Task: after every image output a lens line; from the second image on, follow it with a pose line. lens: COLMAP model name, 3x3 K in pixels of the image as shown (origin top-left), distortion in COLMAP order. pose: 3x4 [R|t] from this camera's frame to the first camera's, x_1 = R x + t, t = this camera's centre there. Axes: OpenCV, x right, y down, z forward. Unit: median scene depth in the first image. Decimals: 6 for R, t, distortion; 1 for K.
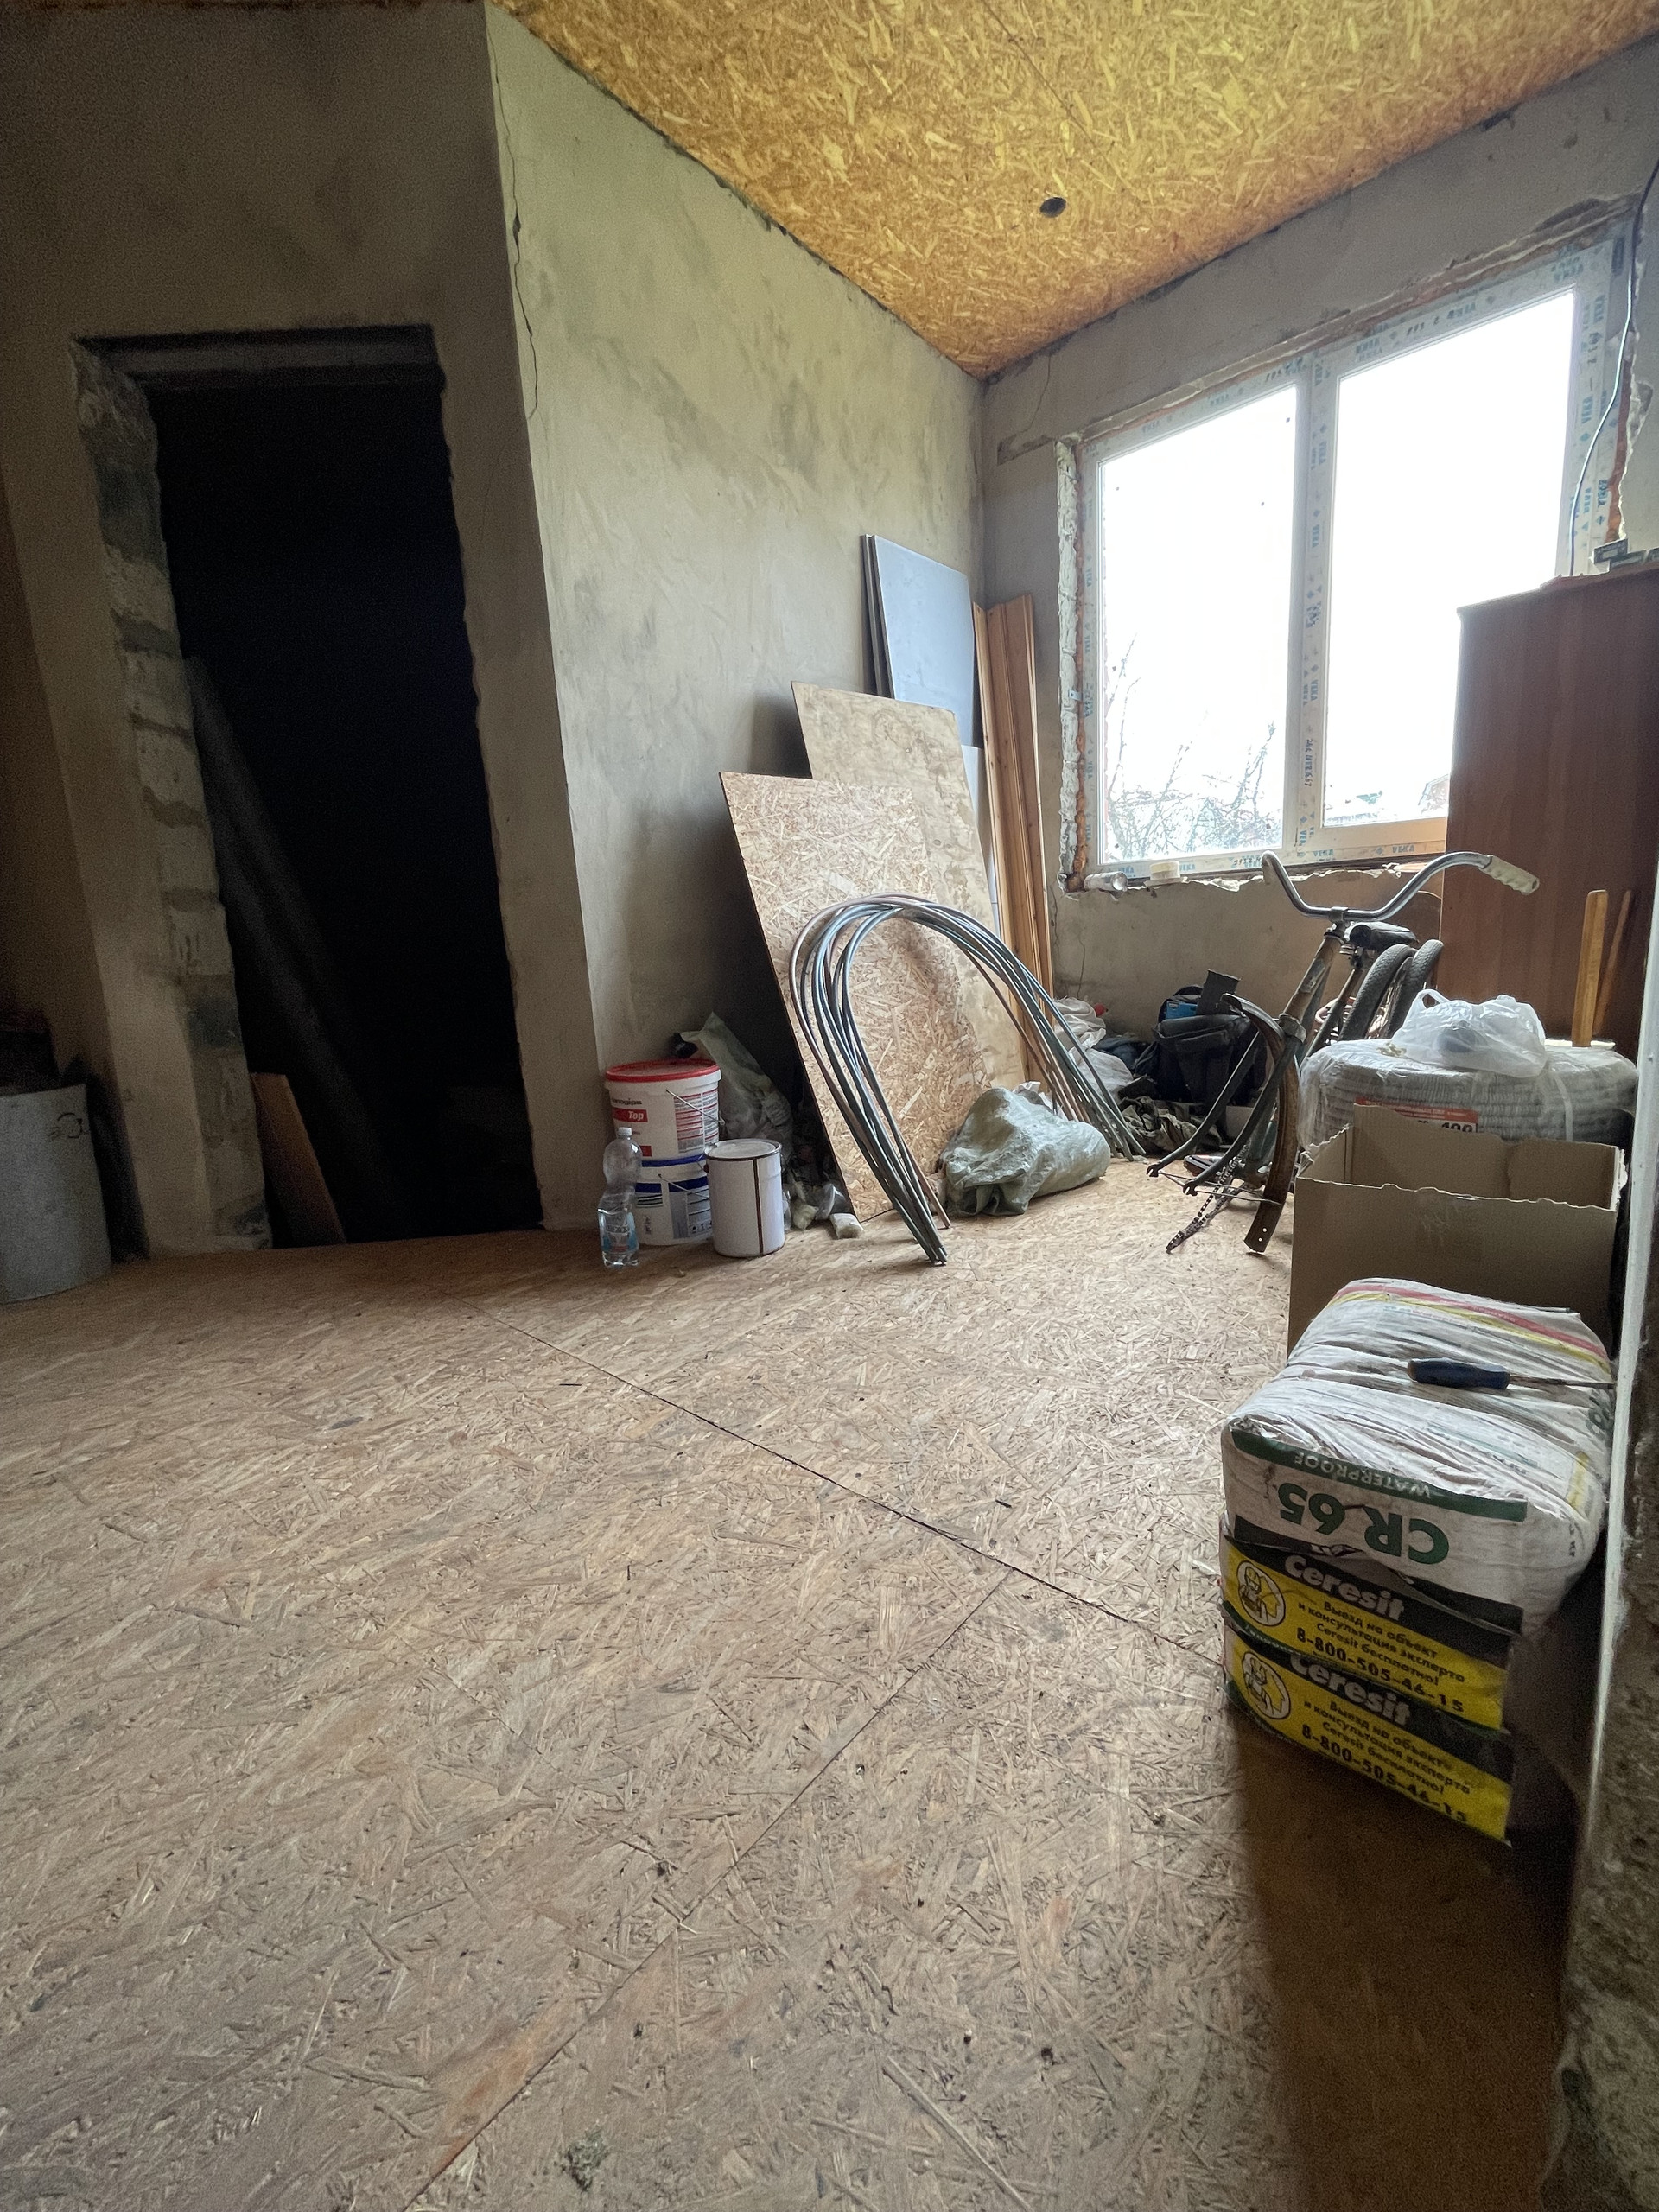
lens RADIAL K [[903.9, 0, 846.2], [0, 903.9, 1096.1], [0, 0, 1]] dist [-0.003254, 0.000490]
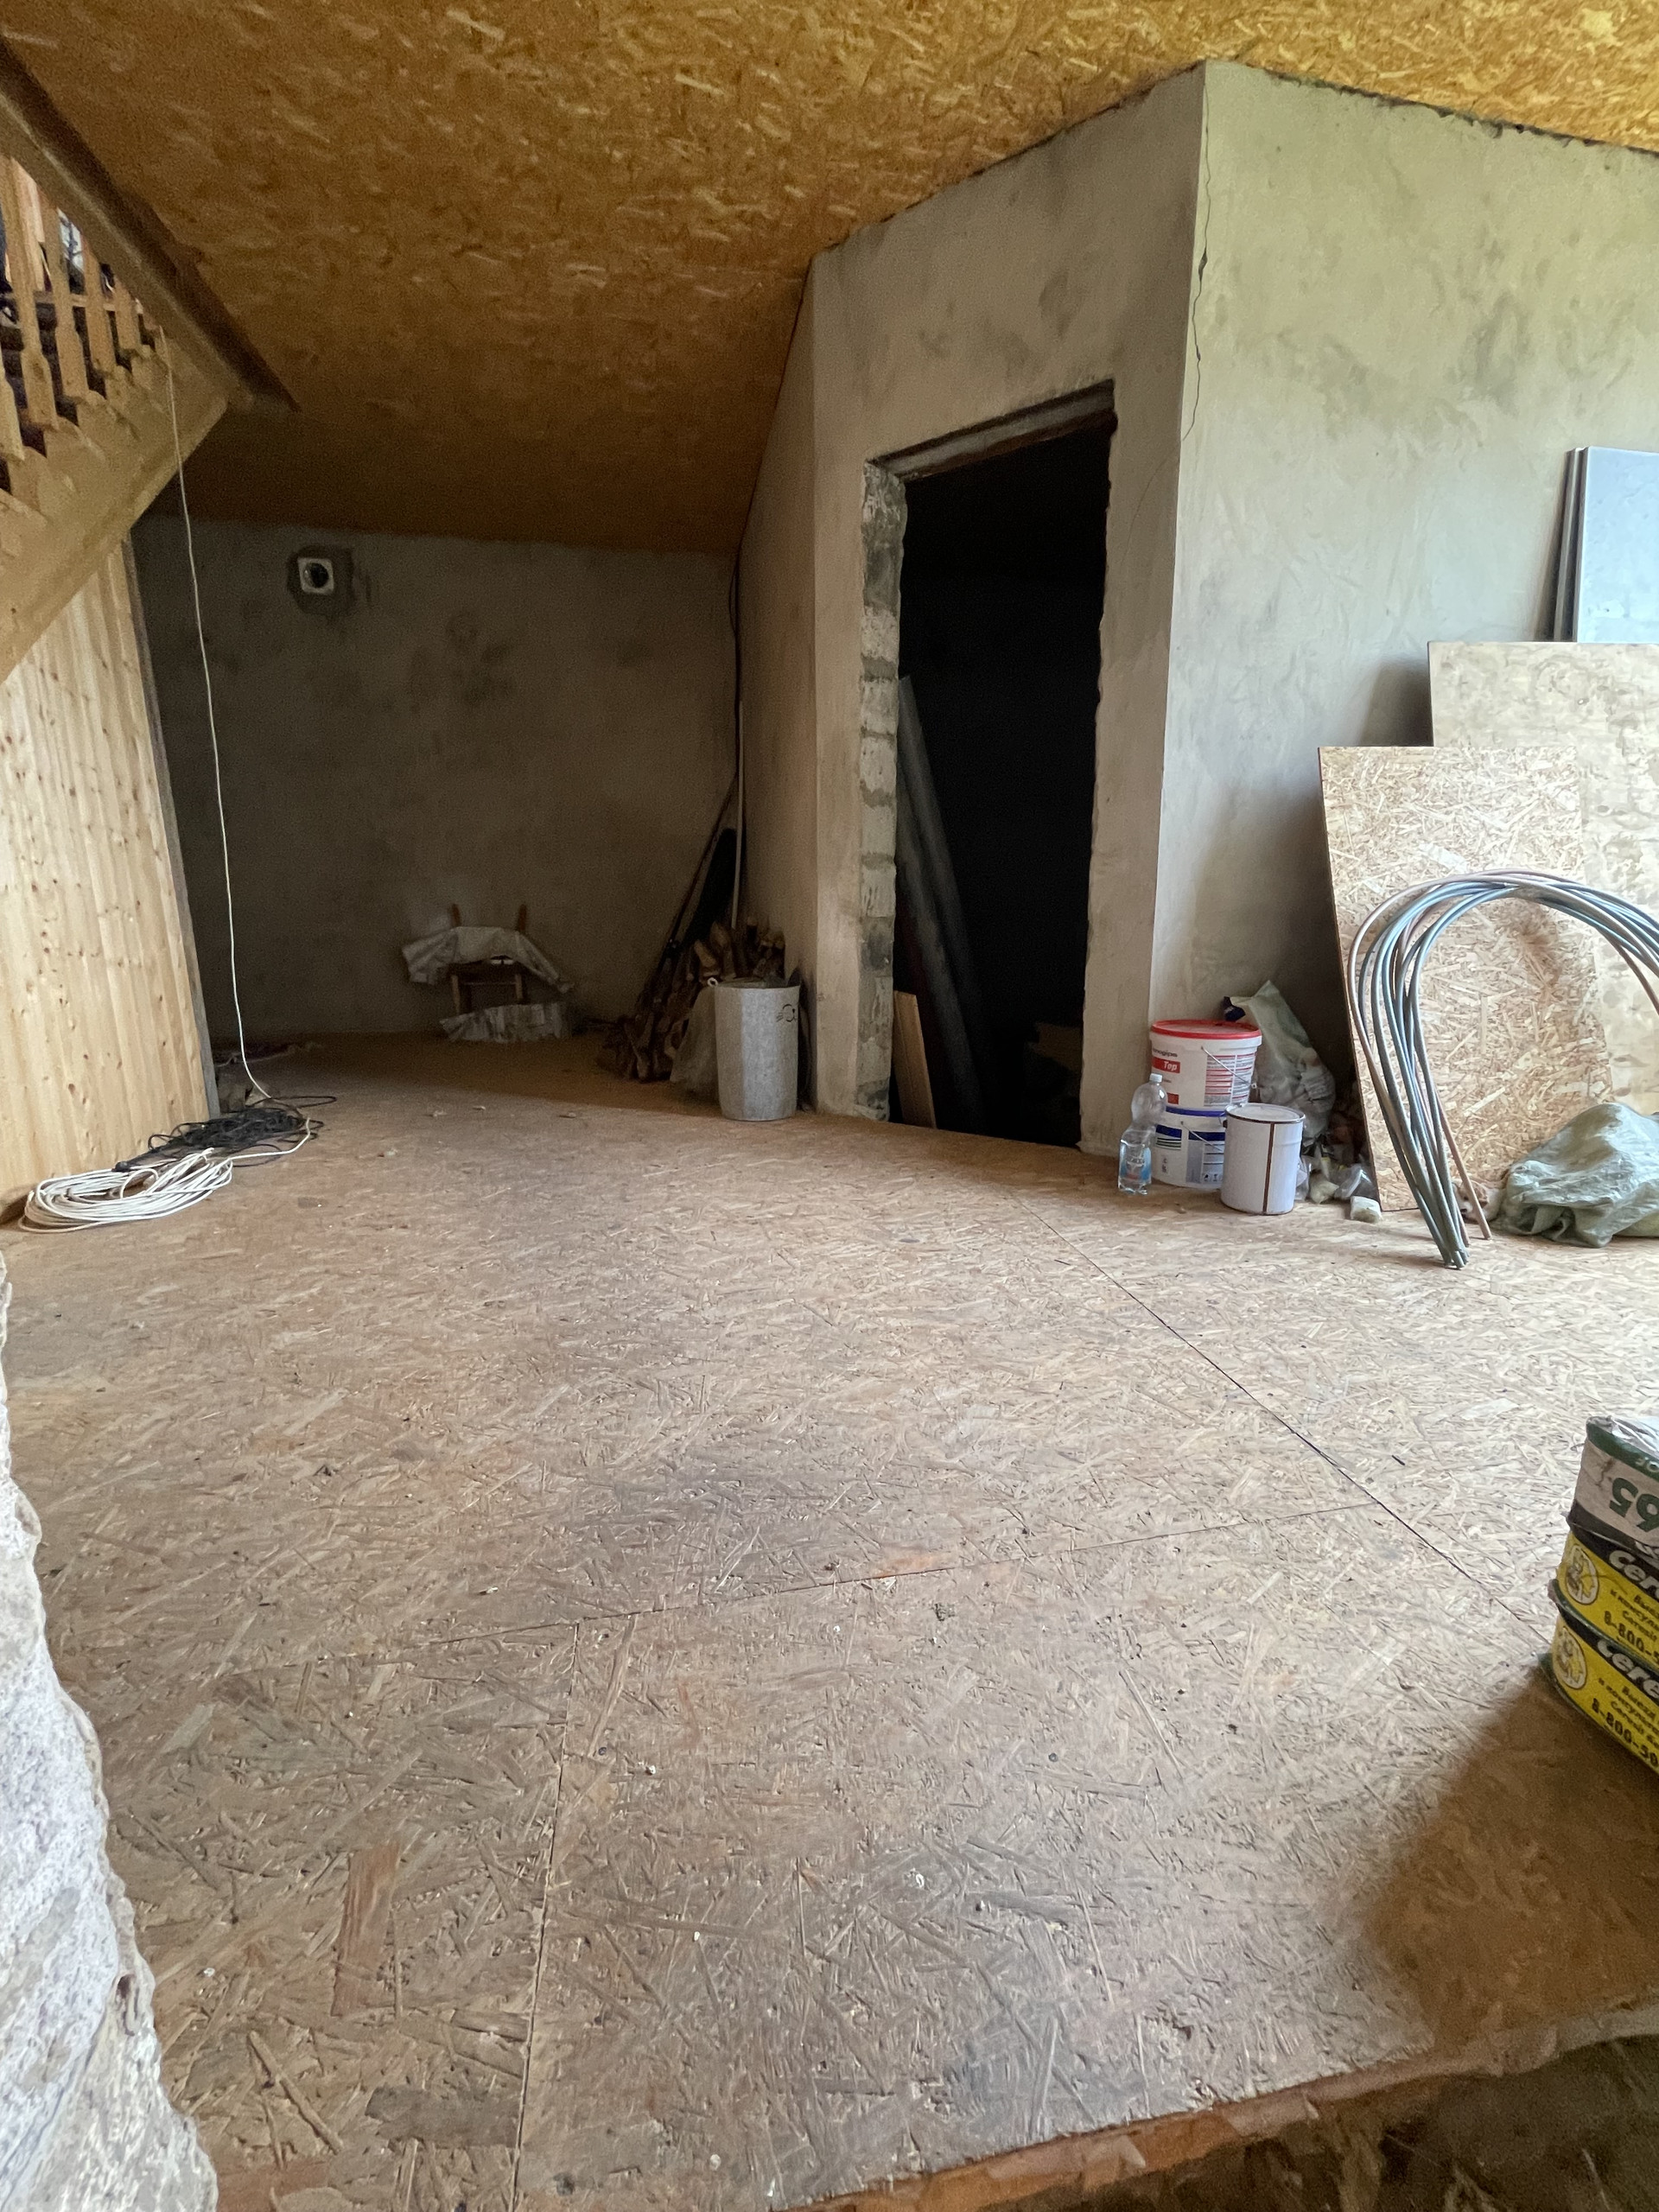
lens RADIAL K [[903.9, 0, 834.9], [0, 903.9, 1100.2], [0, 0, 1]] dist [-0.003254, 0.000490]
pose [[0.786909, 0.180145, -0.590188, 0.111038], [-0.144432, 0.983640, 0.107665, 0.002403], [0.599928, 0.000519, 0.800054, -0.152532]]
